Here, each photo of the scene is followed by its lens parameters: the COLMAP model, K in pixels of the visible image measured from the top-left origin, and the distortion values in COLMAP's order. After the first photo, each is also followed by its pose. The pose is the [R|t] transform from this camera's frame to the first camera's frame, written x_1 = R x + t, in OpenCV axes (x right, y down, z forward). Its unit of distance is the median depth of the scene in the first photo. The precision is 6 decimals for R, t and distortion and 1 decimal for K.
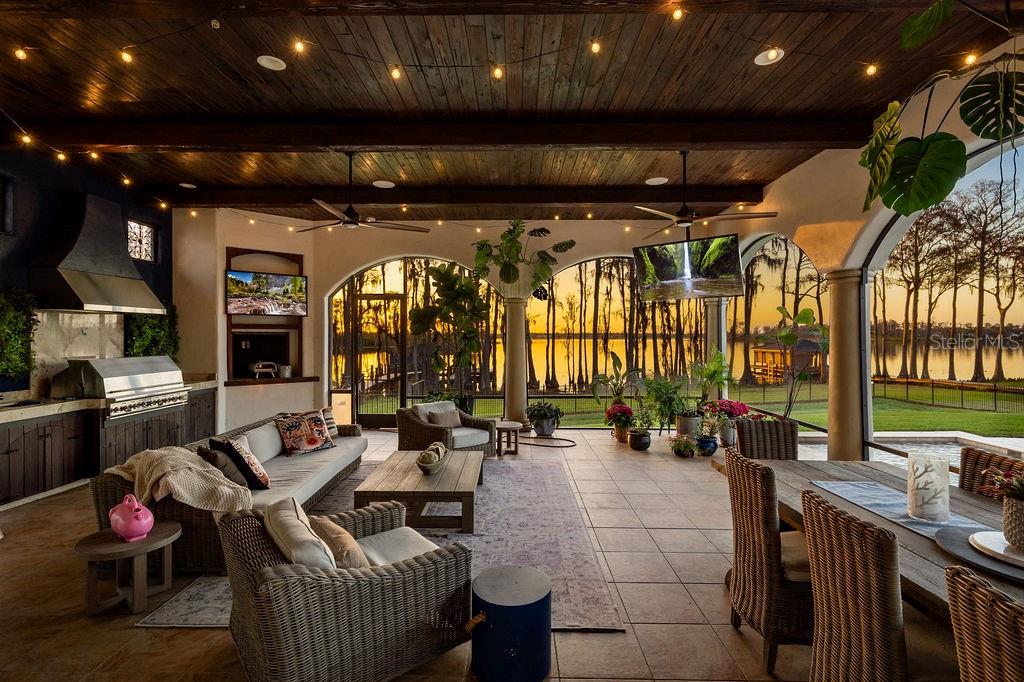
lens RADIAL K [[471.6, 0, 515.1], [0, 471.6, 342.5], [0, 0, 1]] dist [-0.002547, -0.000223]
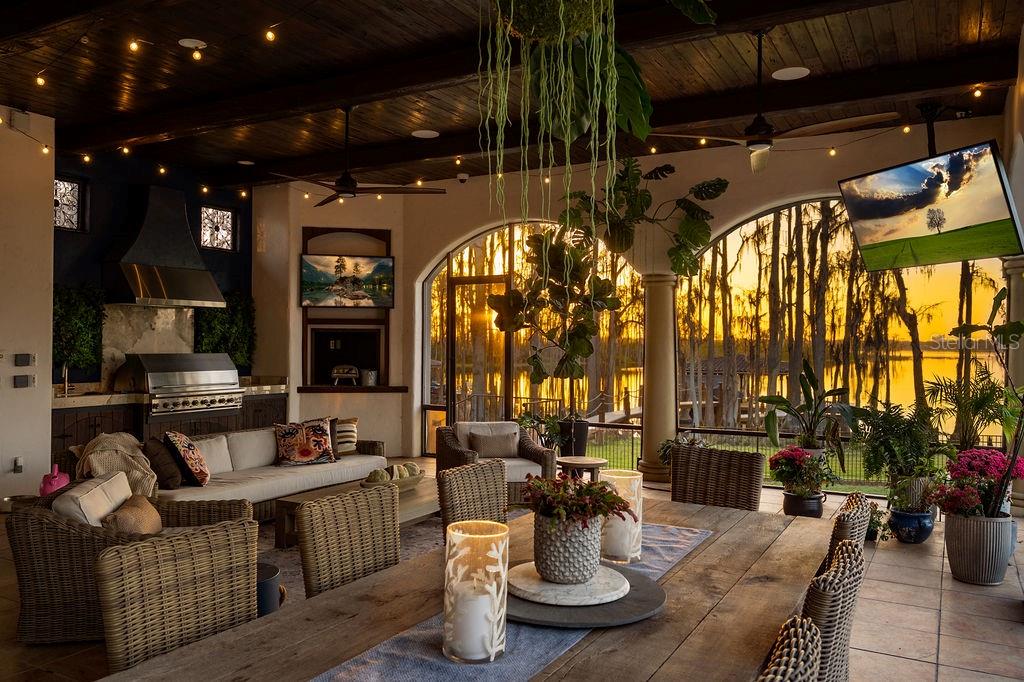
lens RADIAL K [[785.0, 0, 511.0], [0, 785.0, 337.8], [0, 0, 1]] dist [0.000186, -0.000289]
pose [[0.873427, 0.000833, -0.486955, 0.453188], [-0.012281, 0.999718, -0.020319, 0.021494], [0.486800, 0.023728, 0.873191, -0.045694]]
